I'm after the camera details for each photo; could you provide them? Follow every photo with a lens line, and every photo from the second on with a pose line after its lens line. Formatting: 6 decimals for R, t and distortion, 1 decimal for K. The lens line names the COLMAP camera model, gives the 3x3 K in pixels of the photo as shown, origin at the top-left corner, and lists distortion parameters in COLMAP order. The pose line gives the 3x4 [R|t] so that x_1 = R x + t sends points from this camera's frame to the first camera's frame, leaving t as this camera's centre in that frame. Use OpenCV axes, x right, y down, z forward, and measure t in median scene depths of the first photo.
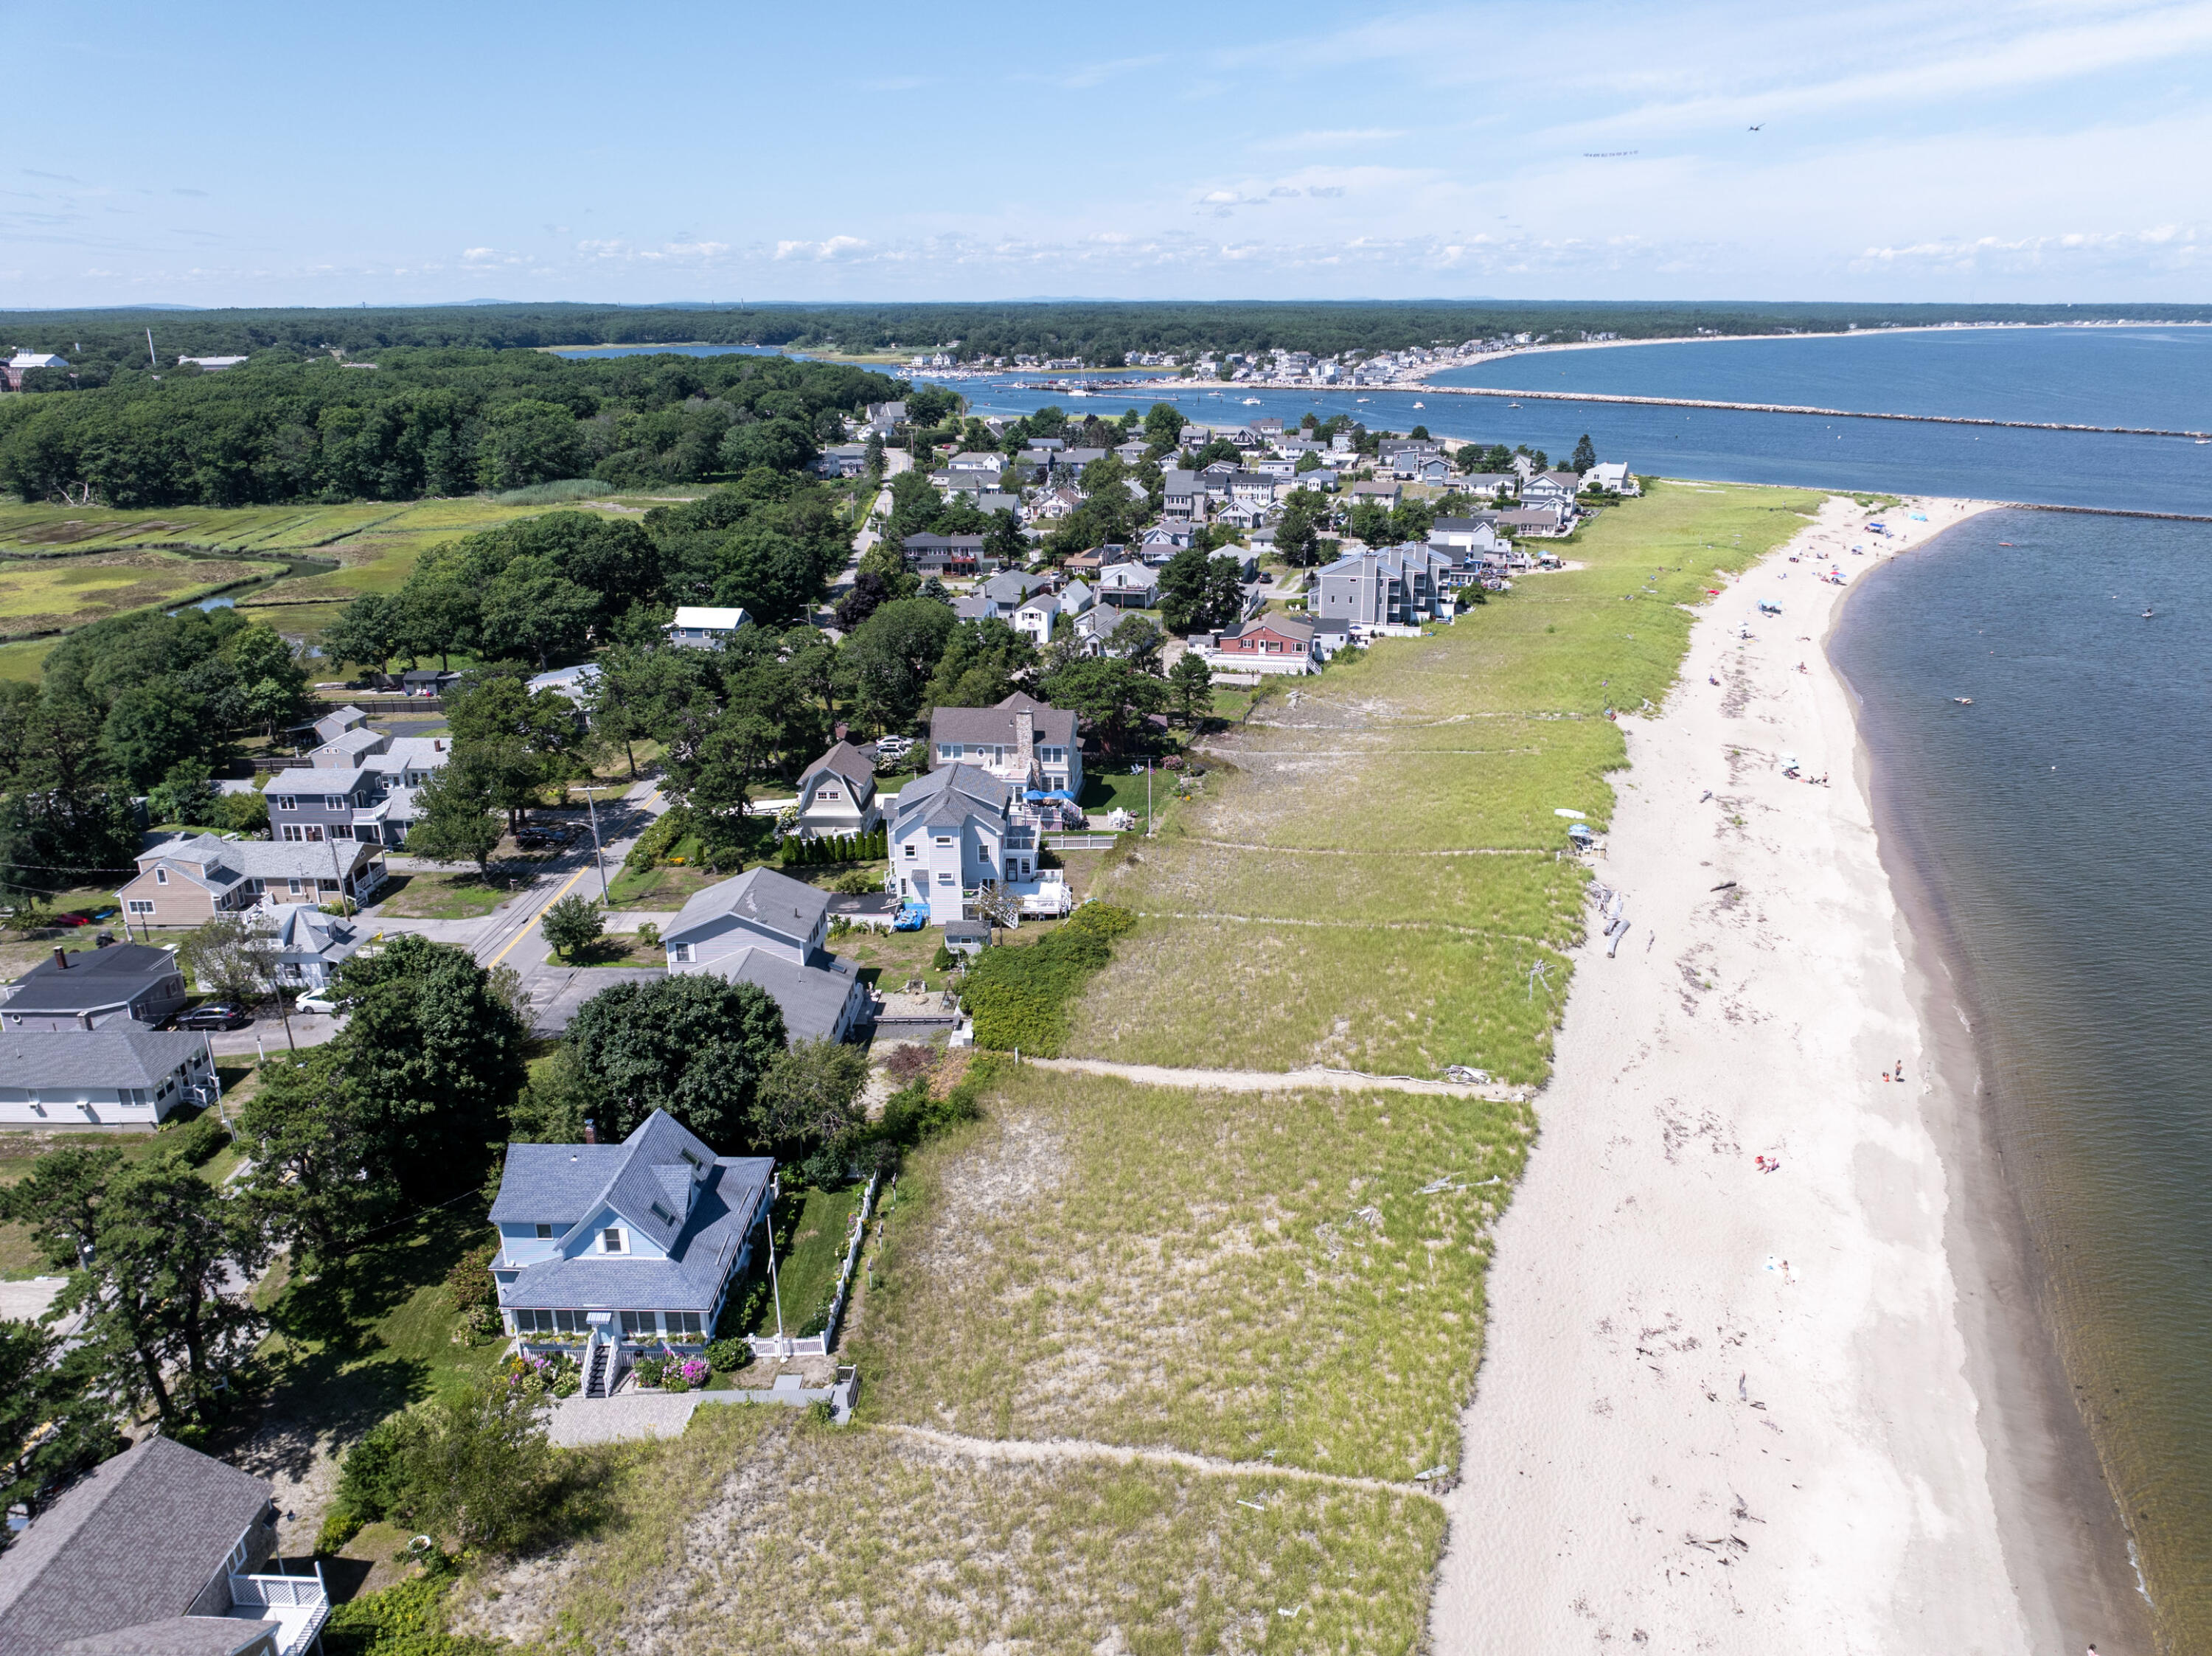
lens RADIAL K [[1529.8, 0, 1106.0], [0, 1529.8, 828.0], [0, 0, 1]] dist [0.000166, -0.000470]
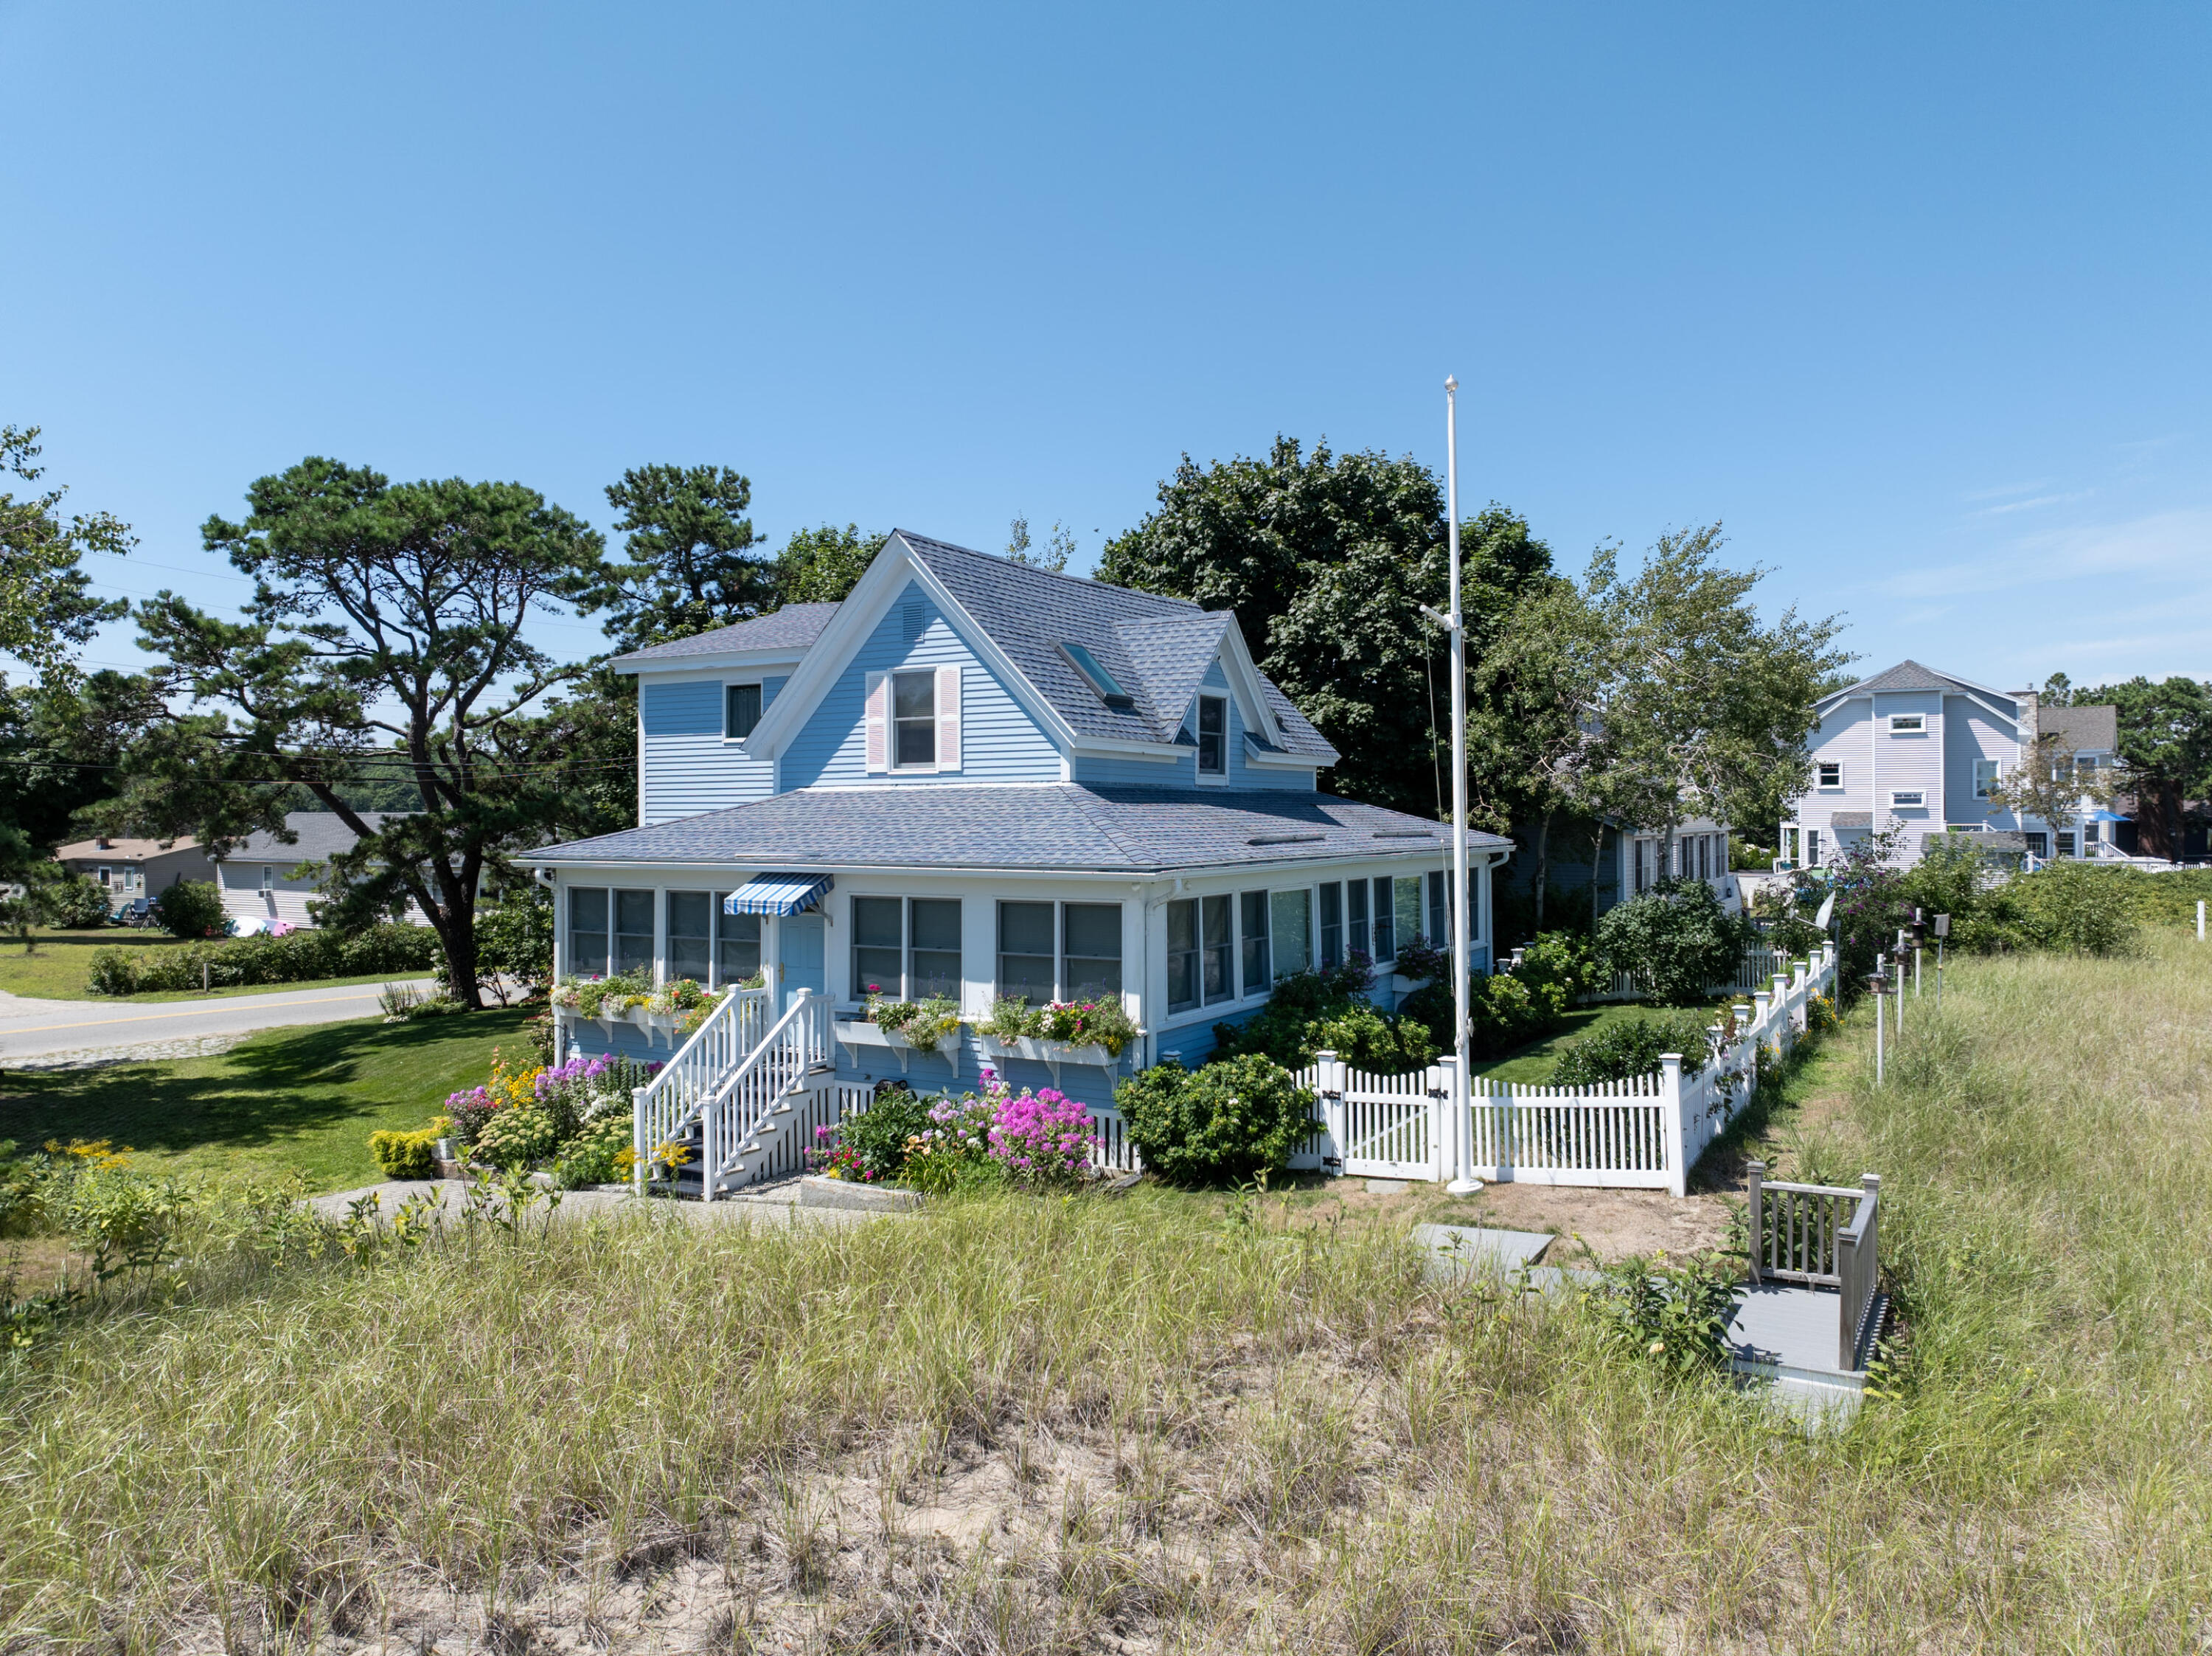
lens RADIAL K [[1549.9, 0, 1114.3], [0, 1549.9, 789.8], [0, 0, 1]] dist [-0.035540, -0.002443]
pose [[0.875104, -0.006874, -0.483887, -0.151782], [-0.153733, 0.944157, -0.291435, 0.363804], [0.458868, 0.329425, 0.825178, 0.791033]]
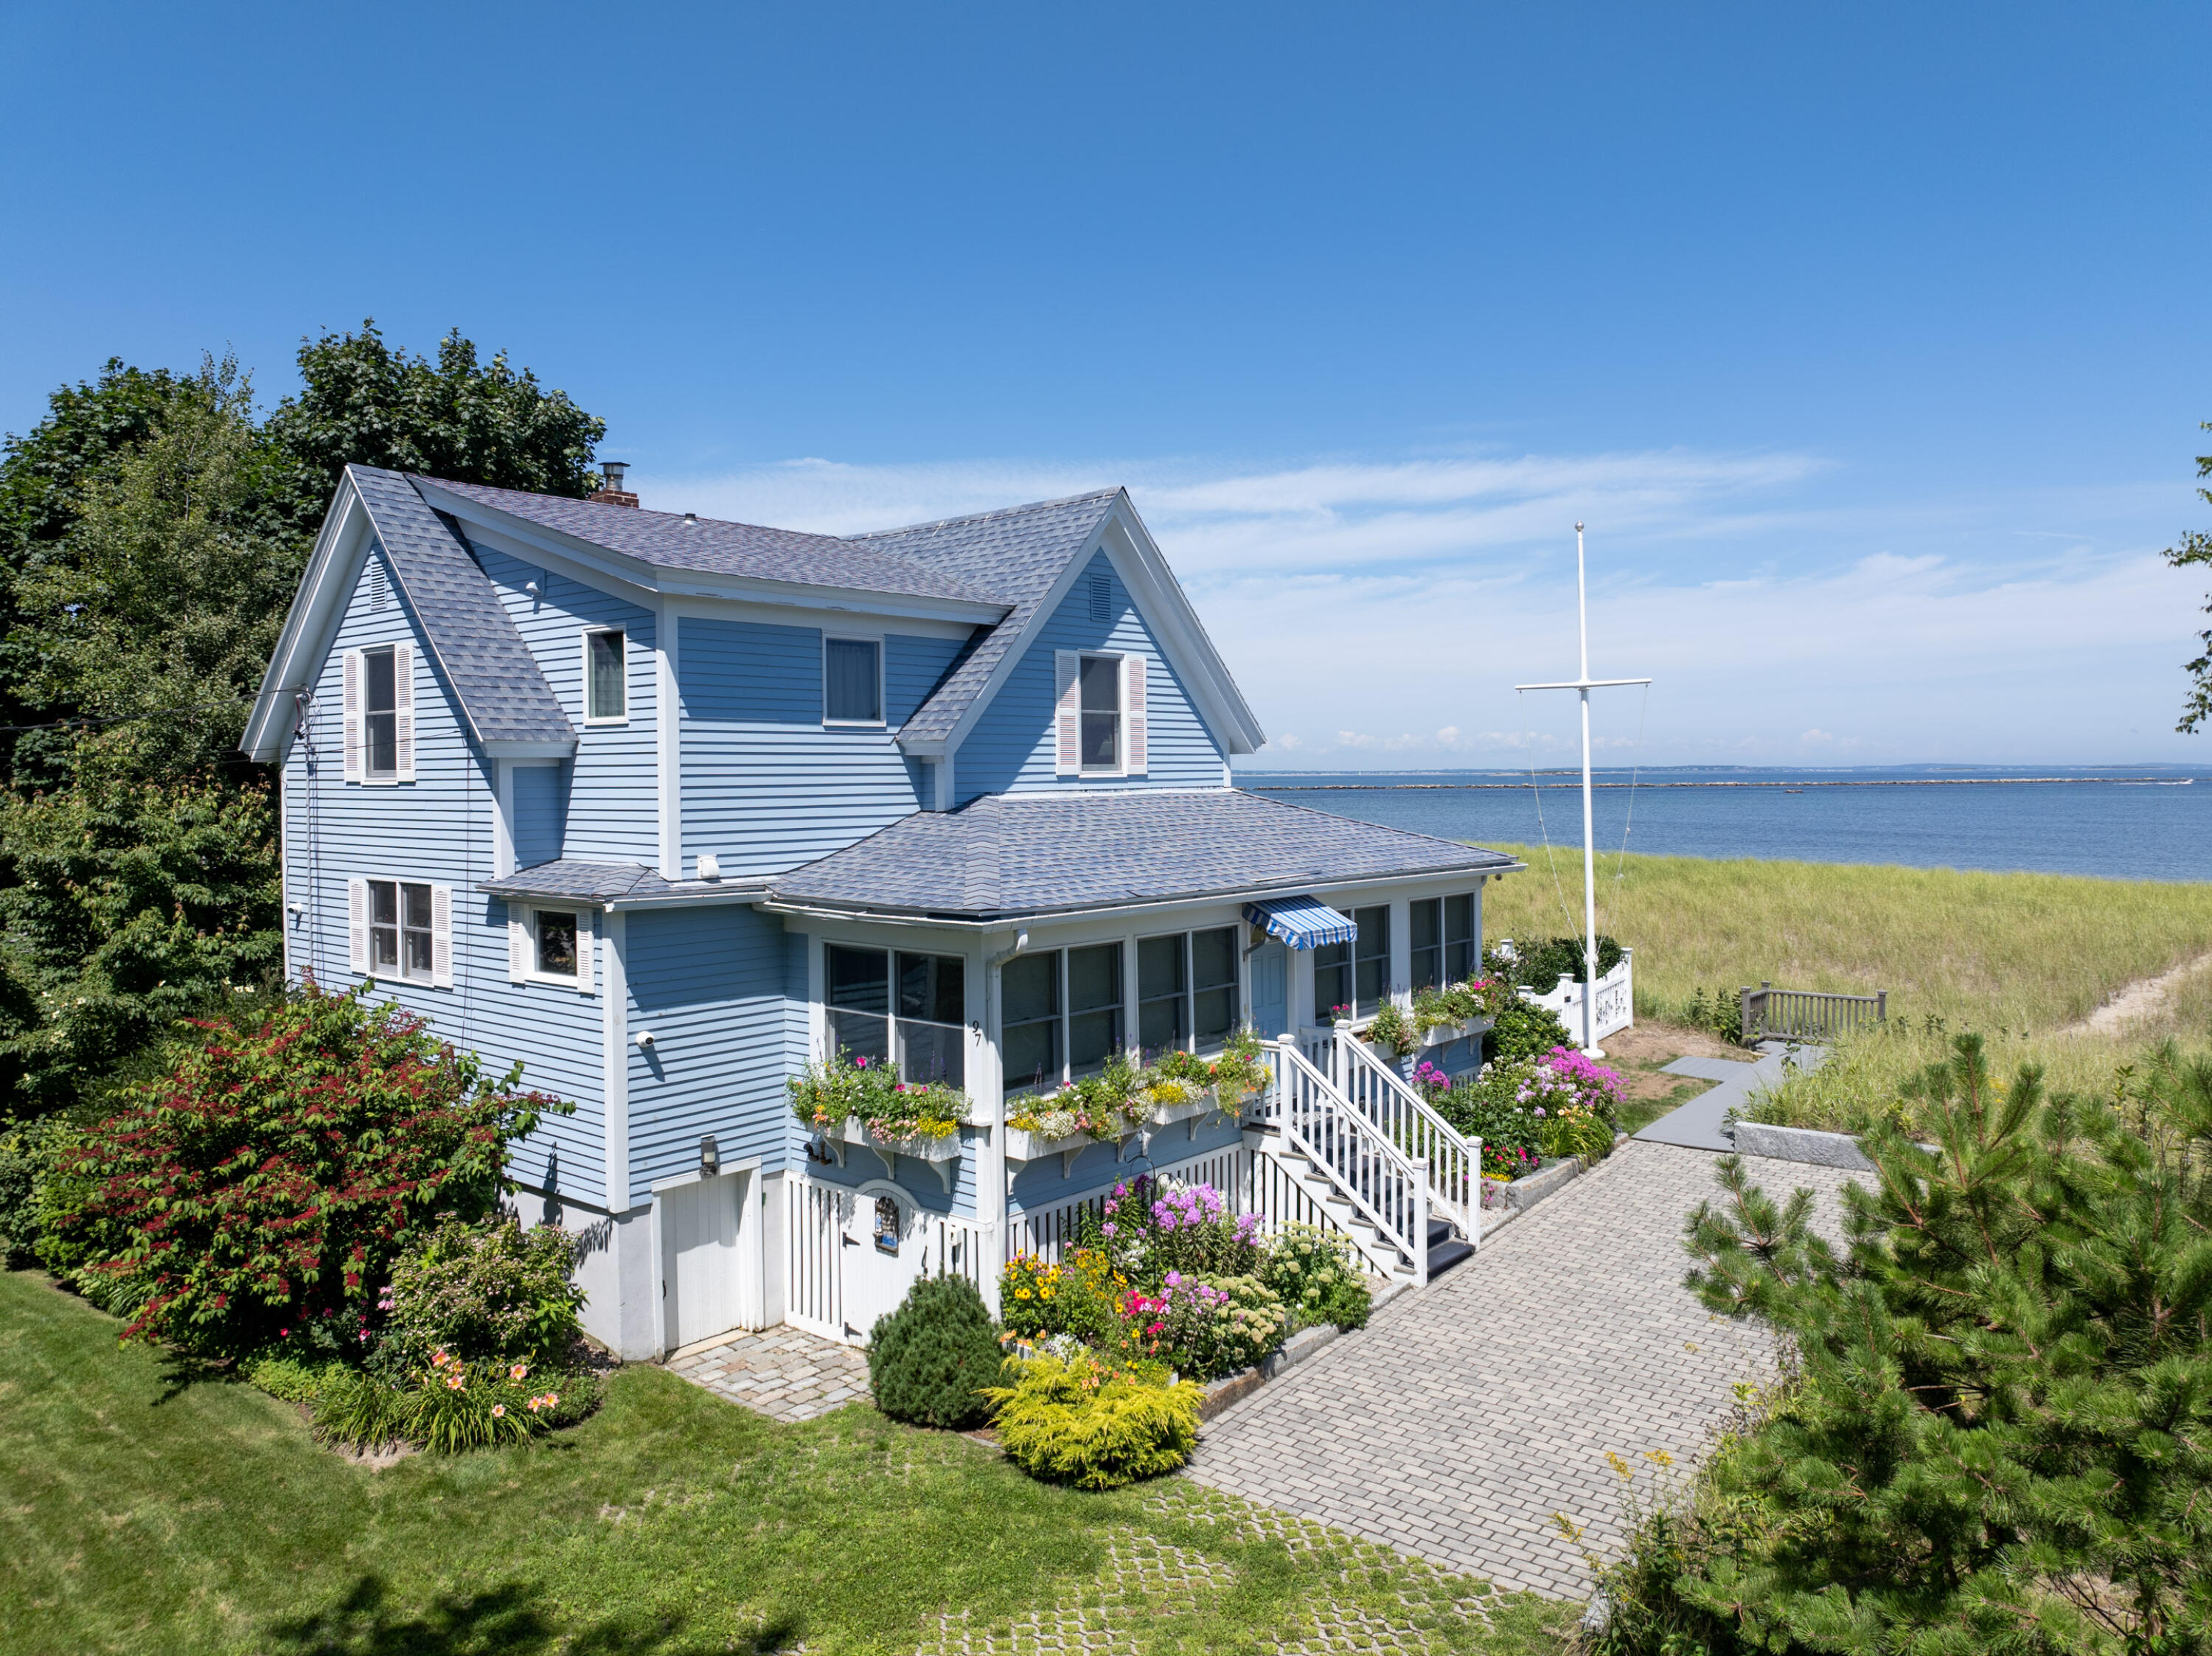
lens RADIAL K [[1549.9, 0, 1114.3], [0, 1549.9, 789.8], [0, 0, 1]] dist [-0.035540, -0.002443]
pose [[0.628516, -0.009155, 0.777743, -0.516054], [0.251000, 0.948821, -0.191671, 0.331688], [-0.736184, 0.315681, 0.598647, 0.864137]]
